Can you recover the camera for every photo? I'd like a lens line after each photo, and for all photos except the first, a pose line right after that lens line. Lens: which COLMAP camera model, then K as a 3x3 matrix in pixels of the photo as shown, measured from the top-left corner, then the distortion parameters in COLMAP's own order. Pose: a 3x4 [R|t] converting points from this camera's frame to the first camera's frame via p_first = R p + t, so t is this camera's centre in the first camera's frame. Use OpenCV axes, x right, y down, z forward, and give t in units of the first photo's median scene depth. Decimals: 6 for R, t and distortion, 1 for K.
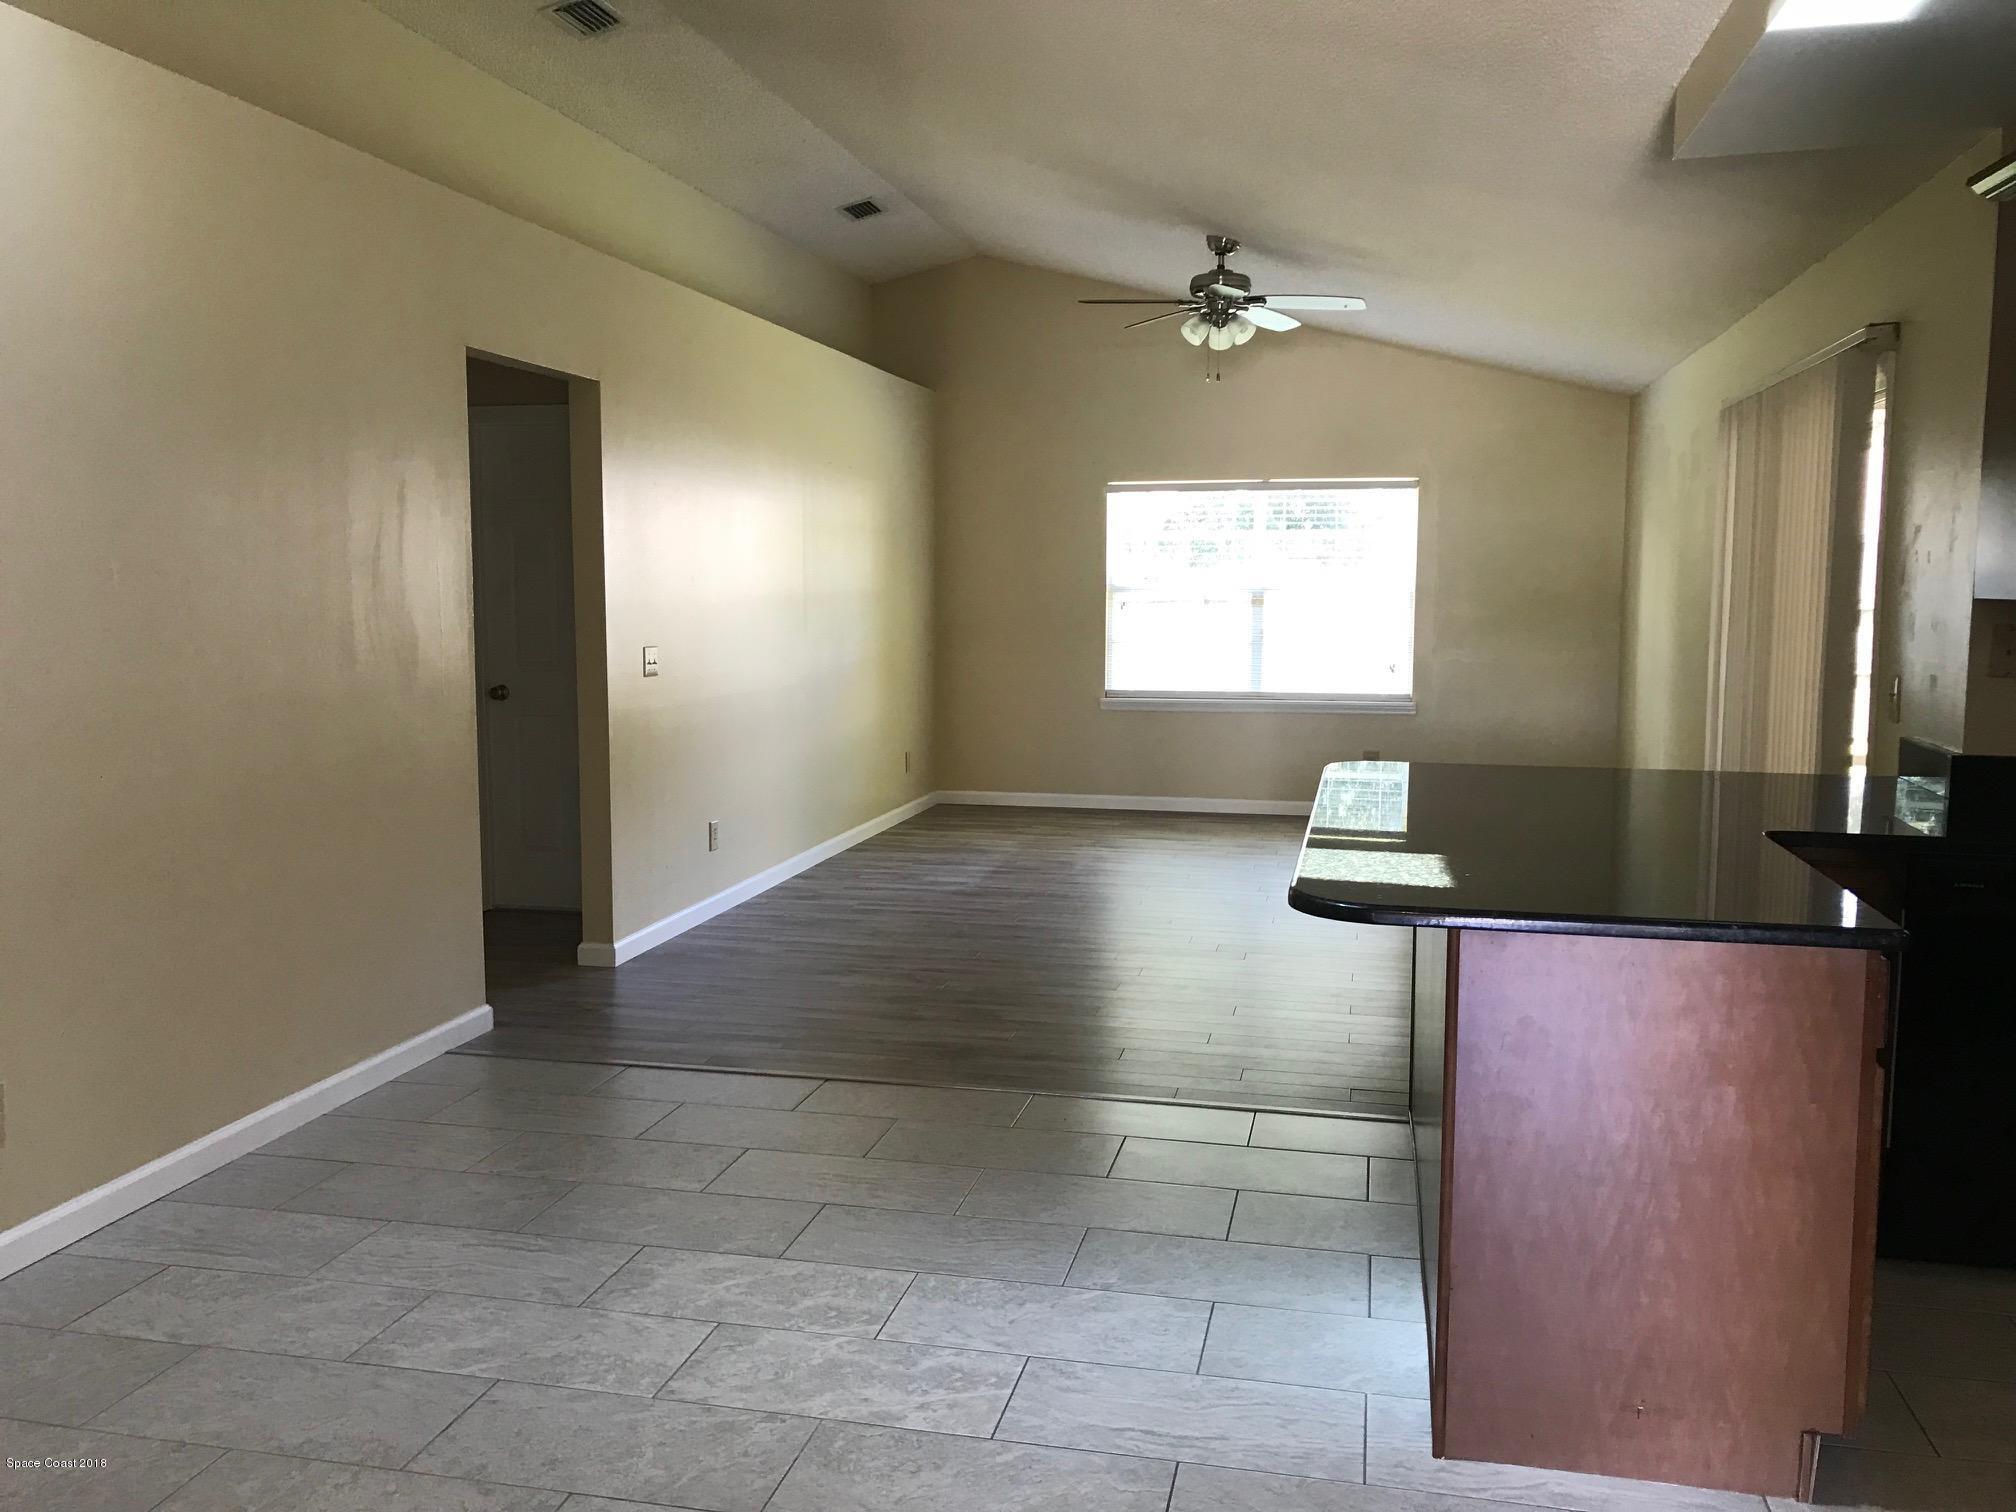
lens RADIAL K [[1661.9, 0, 1008.0], [0, 1661.9, 756.0], [0, 0, 1]] dist [0.087686, -0.212437]
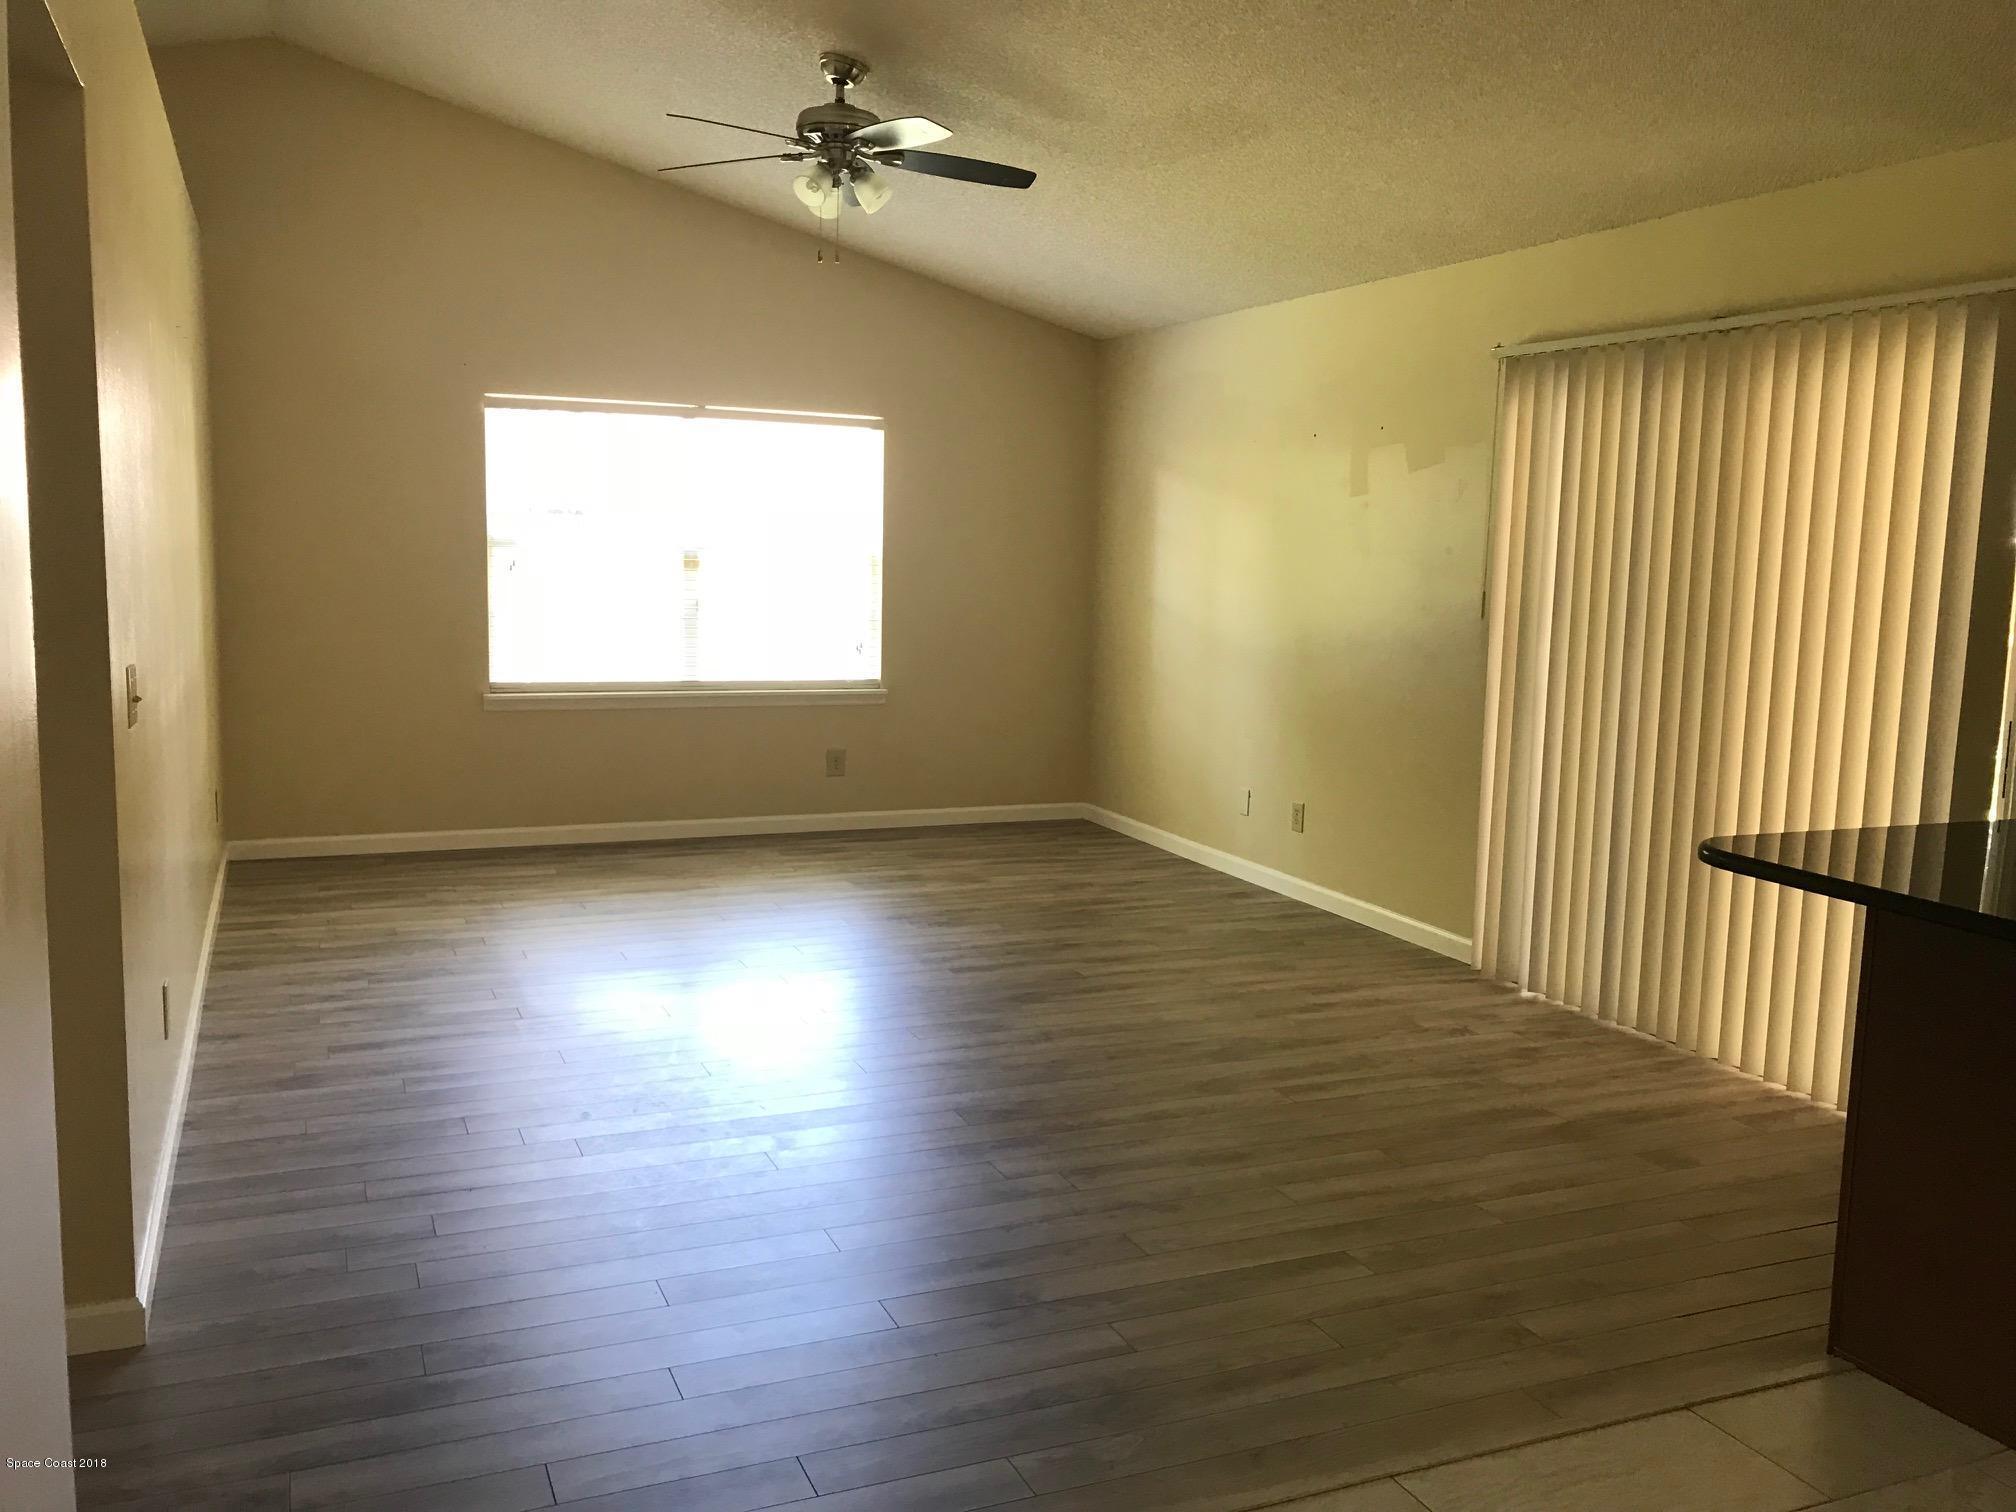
lens RADIAL K [[1661.9, 0, 1008.0], [0, 1661.9, 756.0], [0, 0, 1]] dist [0.087686, -0.212437]
pose [[0.811729, -0.055137, 0.581425, -0.187099], [0.037697, 0.998404, 0.042051, -0.030881], [-0.582816, -0.012216, 0.812512, 0.287600]]
